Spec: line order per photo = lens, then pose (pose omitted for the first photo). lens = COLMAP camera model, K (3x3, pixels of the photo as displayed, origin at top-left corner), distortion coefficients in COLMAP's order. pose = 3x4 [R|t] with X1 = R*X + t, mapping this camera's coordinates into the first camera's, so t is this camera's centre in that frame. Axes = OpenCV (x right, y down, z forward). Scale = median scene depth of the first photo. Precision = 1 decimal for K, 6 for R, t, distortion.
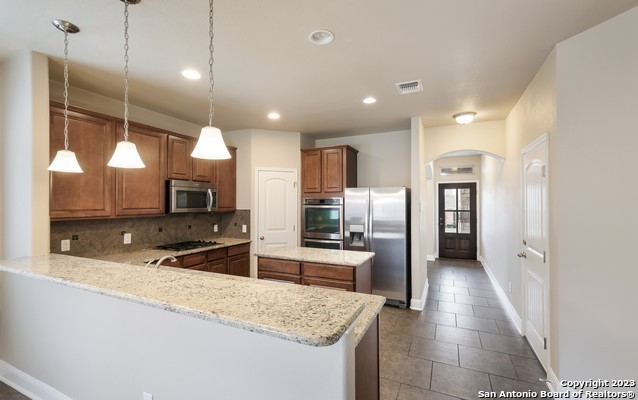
lens RADIAL K [[283.8, 0, 318.7], [0, 283.8, 200.4], [0, 0, 1]] dist [-0.003389, -0.001499]
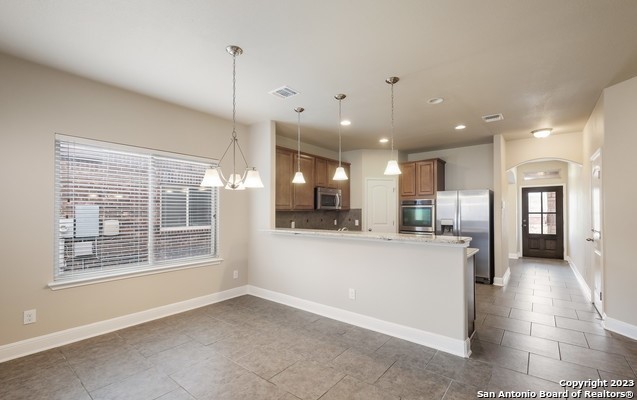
lens RADIAL K [[283.3, 0, 314.4], [0, 283.3, 208.5], [0, 0, 1]] dist [-0.003389, -0.001499]
pose [[0.969920, -0.002510, -0.243410, -0.131718], [0.001924, 0.999995, -0.002645, 0.035413], [0.243416, 0.002097, 0.969920, -0.384464]]
